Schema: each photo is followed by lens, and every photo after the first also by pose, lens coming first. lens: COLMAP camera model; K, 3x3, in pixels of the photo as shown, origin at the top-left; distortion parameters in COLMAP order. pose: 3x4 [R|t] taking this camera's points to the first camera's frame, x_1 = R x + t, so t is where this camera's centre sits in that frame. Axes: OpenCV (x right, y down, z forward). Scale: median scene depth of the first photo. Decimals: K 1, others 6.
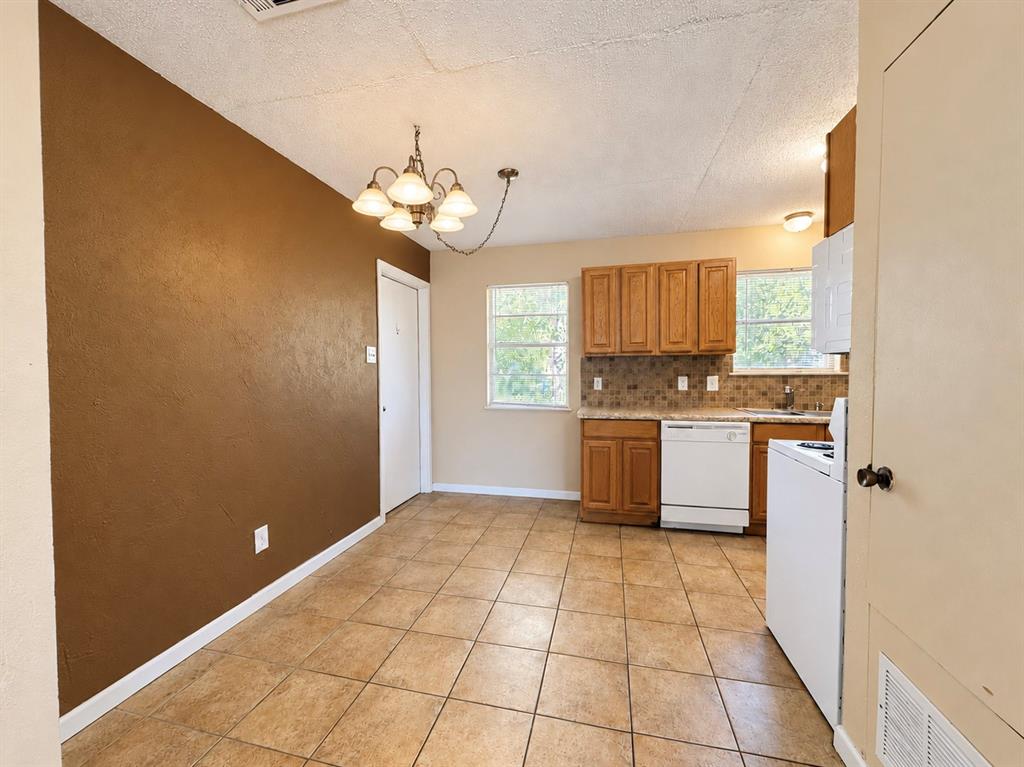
lens RADIAL K [[419.8, 0, 509.4], [0, 419.8, 381.9], [0, 0, 1]] dist [0.000682, 0.000108]
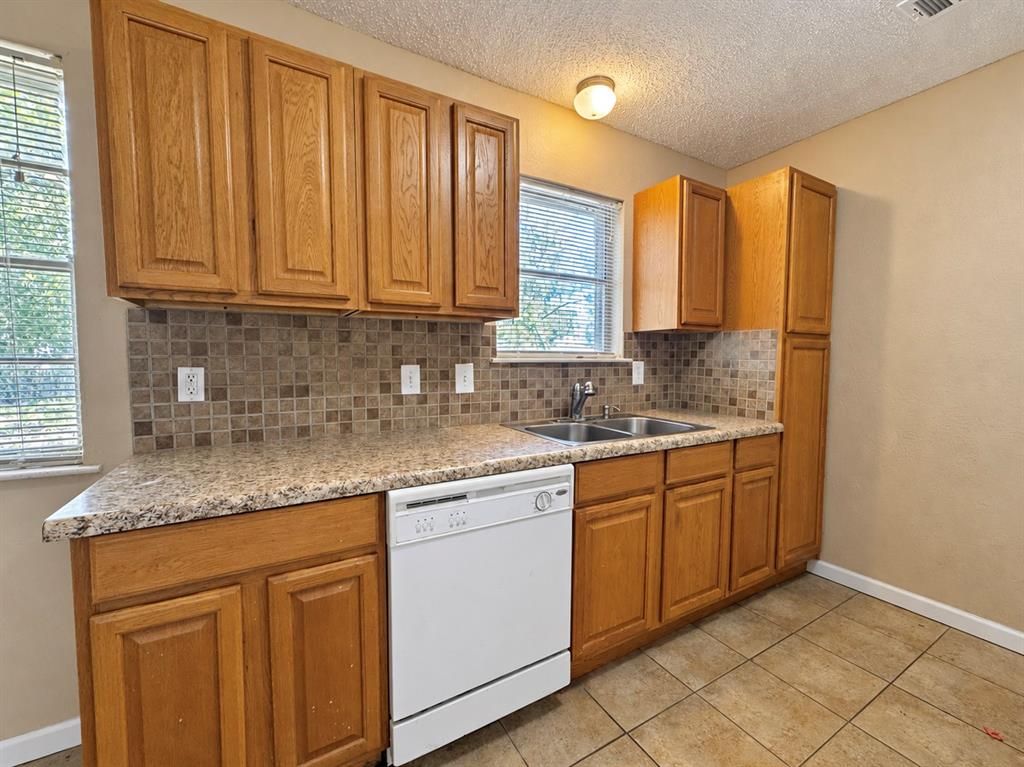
lens RADIAL K [[419.8, 0, 509.4], [0, 419.8, 381.9], [0, 0, 1]] dist [0.000682, 0.000108]
pose [[0.719759, -0.028655, 0.693632, 0.177482], [0.011095, 0.999495, 0.029777, -0.006834], [-0.694135, -0.013737, 0.719714, 0.619249]]
